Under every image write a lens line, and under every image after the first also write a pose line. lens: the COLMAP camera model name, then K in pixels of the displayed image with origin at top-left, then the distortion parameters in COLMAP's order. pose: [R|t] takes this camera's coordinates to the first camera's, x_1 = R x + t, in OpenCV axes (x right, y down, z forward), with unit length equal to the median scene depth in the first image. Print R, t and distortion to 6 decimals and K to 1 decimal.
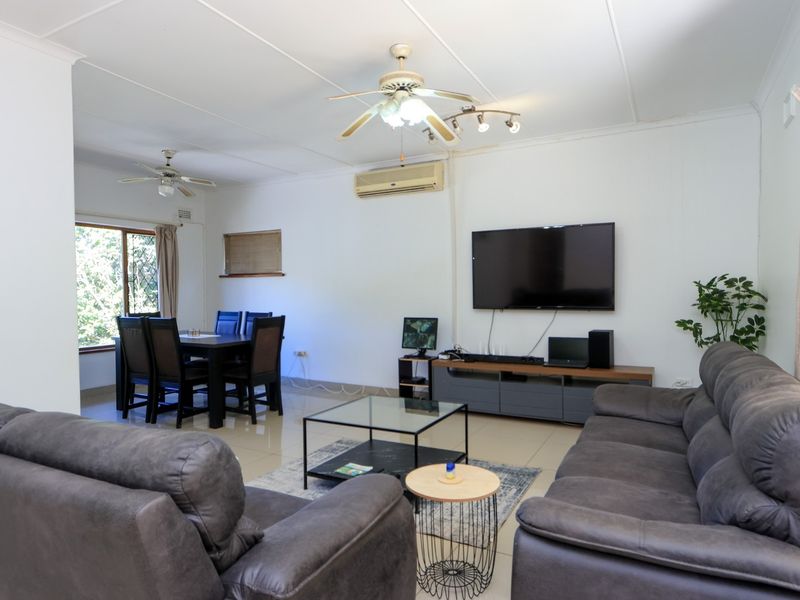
lens RADIAL K [[495.4, 0, 400.0], [0, 495.4, 300.0], [0, 0, 1]] dist [0.029962, -0.000652]
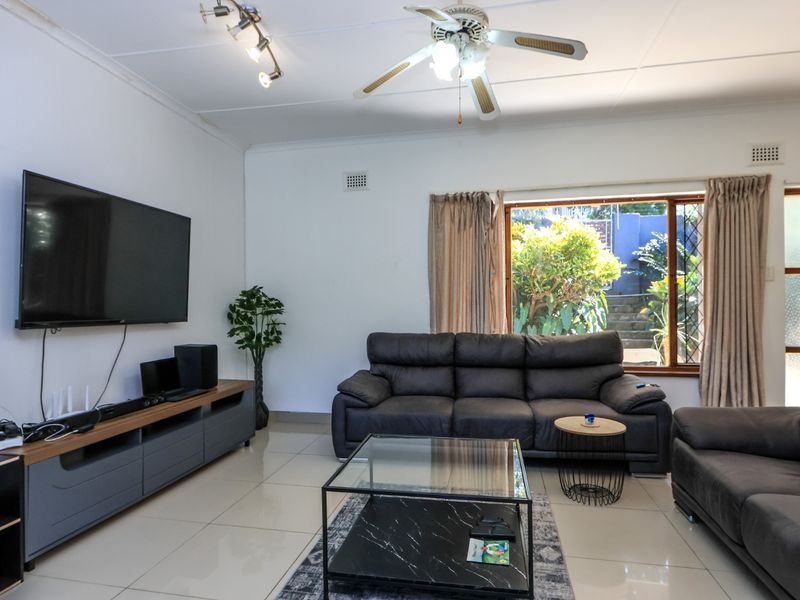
lens RADIAL K [[495.4, 0, 400.0], [0, 495.4, 300.0], [0, 0, 1]] dist [0.029962, -0.000652]
pose [[-0.302414, 0.016790, 0.953029, -0.471660], [0.025471, 0.999630, -0.009529, 0.003074], [-0.952836, 0.021393, -0.302729, 0.876430]]
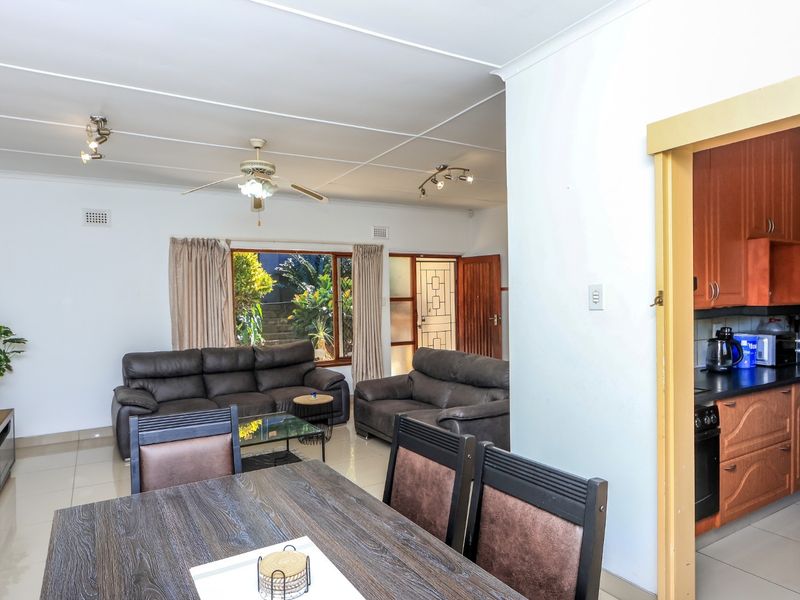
lens RADIAL K [[514.3, 0, 400.0], [0, 514.3, 300.0], [0, 0, 1]] dist [-0.001011, -0.001249]
pose [[-0.867045, 0.019204, 0.497859, -0.607199], [0.033262, 0.999259, 0.019382, -0.048106], [-0.497118, 0.033365, -0.867041, 1.207522]]
